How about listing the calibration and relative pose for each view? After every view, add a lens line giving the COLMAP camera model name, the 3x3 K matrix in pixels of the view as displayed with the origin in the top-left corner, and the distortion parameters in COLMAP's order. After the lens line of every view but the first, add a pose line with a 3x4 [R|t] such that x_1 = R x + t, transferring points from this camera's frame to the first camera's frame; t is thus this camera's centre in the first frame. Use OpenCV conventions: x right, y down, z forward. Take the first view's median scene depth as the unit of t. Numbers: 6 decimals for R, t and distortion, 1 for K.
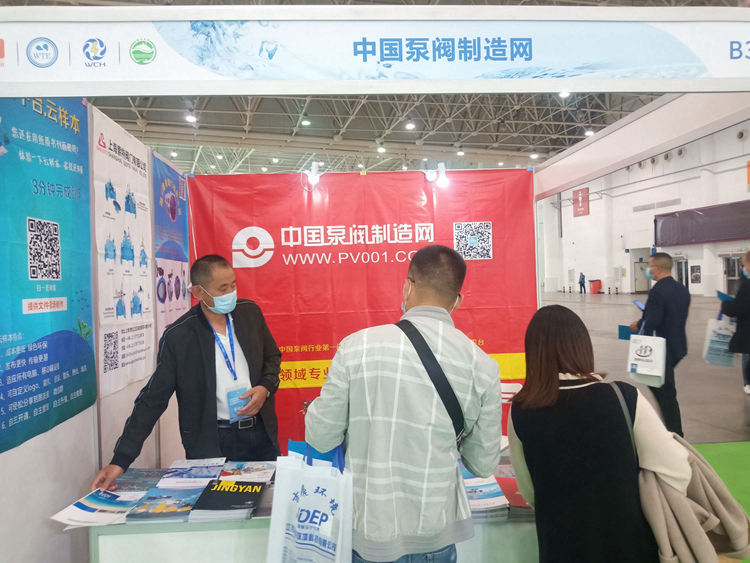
lens RADIAL K [[580.4, 0, 375.0], [0, 580.4, 284.2], [0, 0, 1]] dist [0.035822, -0.062127]
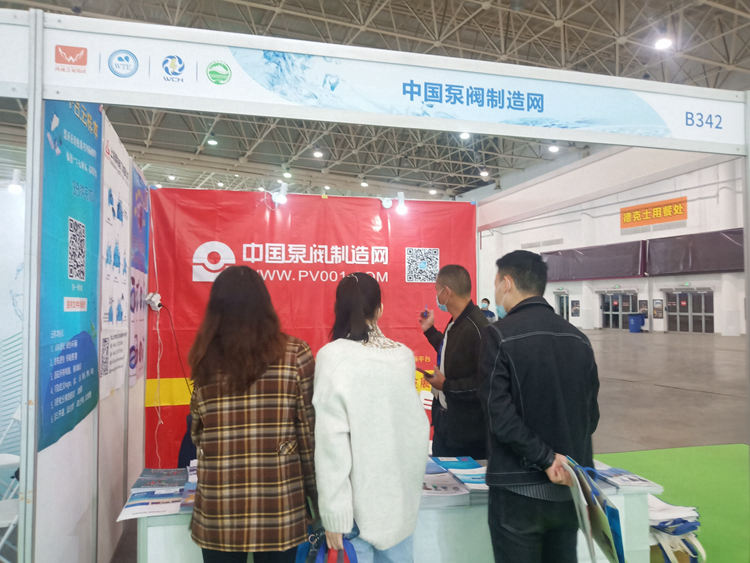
lens RADIAL K [[580.4, 0, 377.6], [0, 580.4, 285.1], [0, 0, 1]] dist [0.035822, -0.062127]
pose [[0.982214, 0.036724, 0.184140, -0.149934], [-0.028340, 0.998447, -0.047961, 0.022762], [-0.185616, 0.041889, 0.981729, -0.059125]]
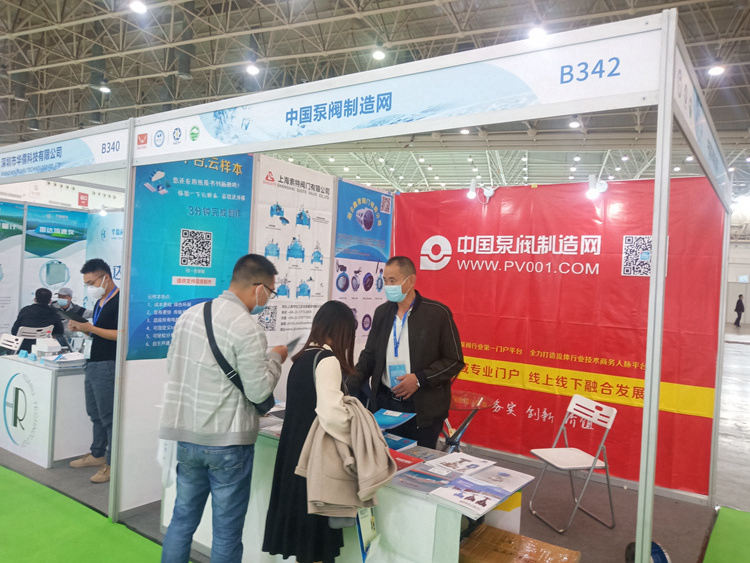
lens RADIAL K [[580.4, 0, 377.6], [0, 580.4, 283.4], [0, 0, 1]] dist [0.035822, -0.062127]
pose [[0.777830, 0.074359, -0.624060, 0.563226], [-0.078802, 0.996679, 0.020539, -0.021498], [0.623515, 0.033201, 0.781106, 0.014967]]
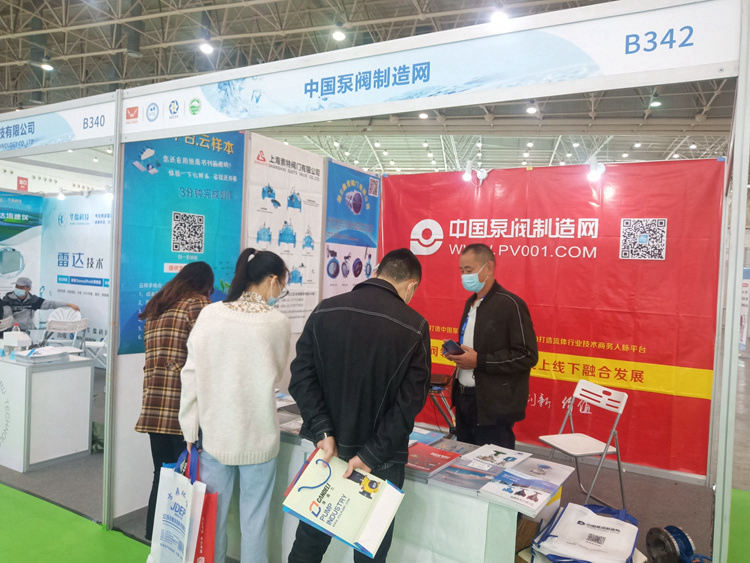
lens RADIAL K [[580.4, 0, 377.2], [0, 580.4, 283.9], [0, 0, 1]] dist [0.035822, -0.062127]
pose [[0.824798, 0.081735, -0.559489, 0.461369], [-0.071209, 0.996634, 0.040620, -0.014182], [0.560926, 0.006338, 0.827842, -0.000810]]
